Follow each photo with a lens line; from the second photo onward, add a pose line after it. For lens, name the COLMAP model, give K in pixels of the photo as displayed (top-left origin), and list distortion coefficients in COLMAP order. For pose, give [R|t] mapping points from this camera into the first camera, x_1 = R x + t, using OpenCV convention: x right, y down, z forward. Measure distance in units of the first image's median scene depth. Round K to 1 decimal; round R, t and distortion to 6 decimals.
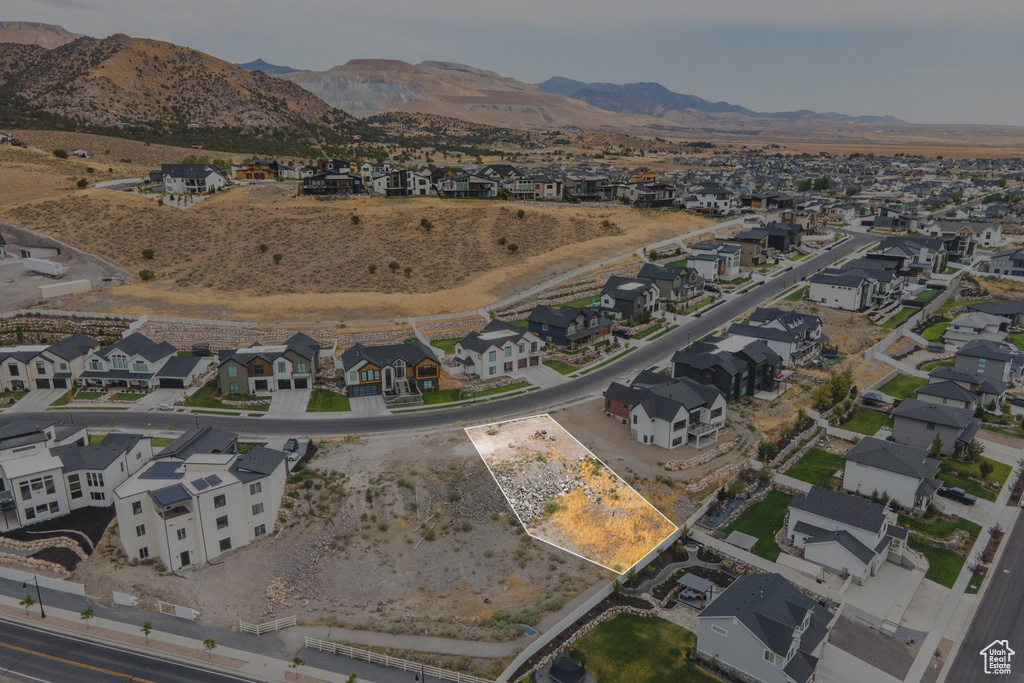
lens RADIAL K [[749.2, 0, 510.8], [0, 749.2, 329.4], [0, 0, 1]] dist [0.038608, 0.013532]
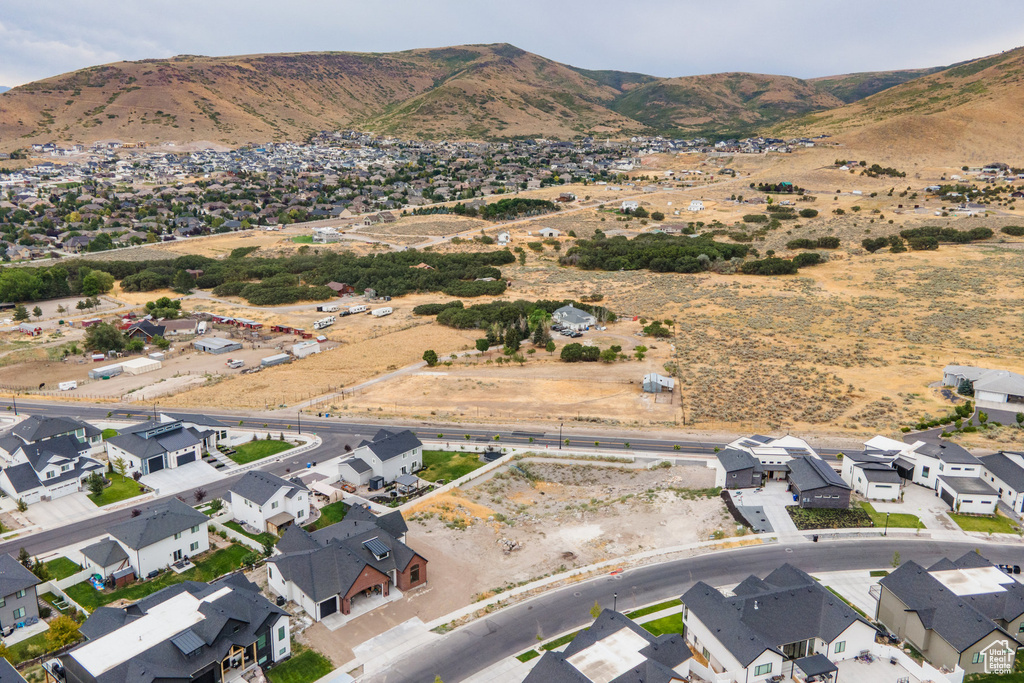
lens RADIAL K [[749.2, 0, 510.8], [0, 749.2, 329.4], [0, 0, 1]] dist [0.038608, 0.013532]
pose [[-0.998296, 0.000249, -0.058353, 0.106005], [-0.029296, 0.862697, 0.504873, -0.597872], [0.050467, 0.505722, -0.861219, 1.862305]]
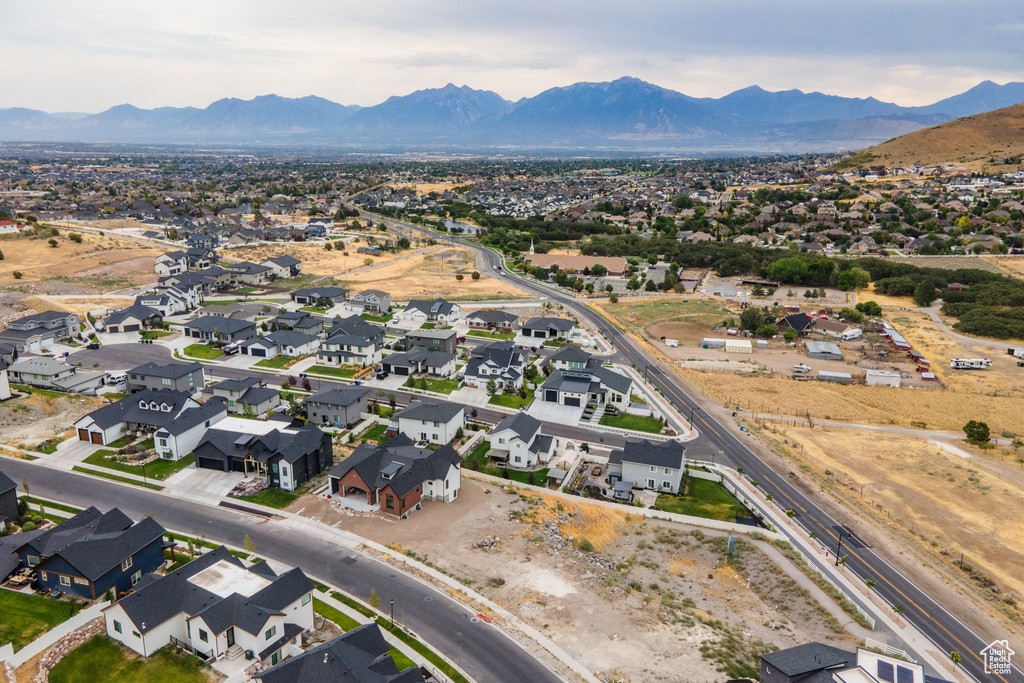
lens RADIAL K [[749.2, 0, 510.8], [0, 749.2, 329.4], [0, 0, 1]] dist [0.038608, 0.013532]
pose [[-0.400577, -0.236988, 0.885084, -0.769886], [0.244664, 0.903232, 0.352579, -0.434142], [-0.882993, 0.357784, -0.303831, 1.313209]]
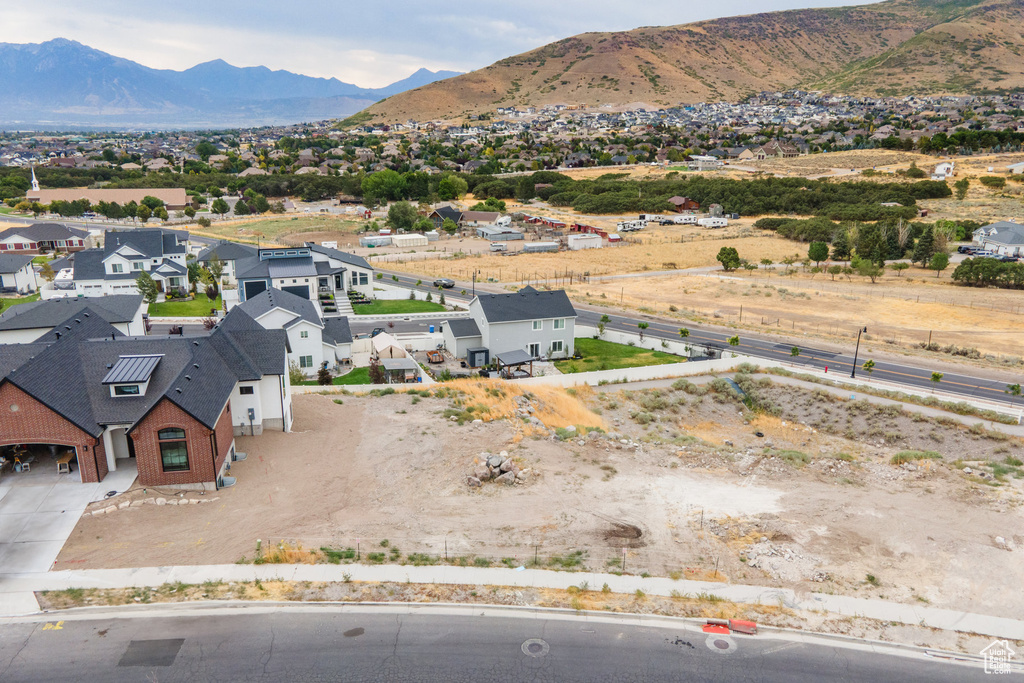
lens RADIAL K [[749.1, 0, 511.5], [0, 749.1, 347.8], [0, 0, 1]] dist [0.024350, 0.051016]
pose [[-0.872546, -0.152277, 0.464193, -0.128575], [0.125247, 0.848695, 0.513839, -0.092591], [-0.472204, 0.506487, -0.721453, 1.386673]]
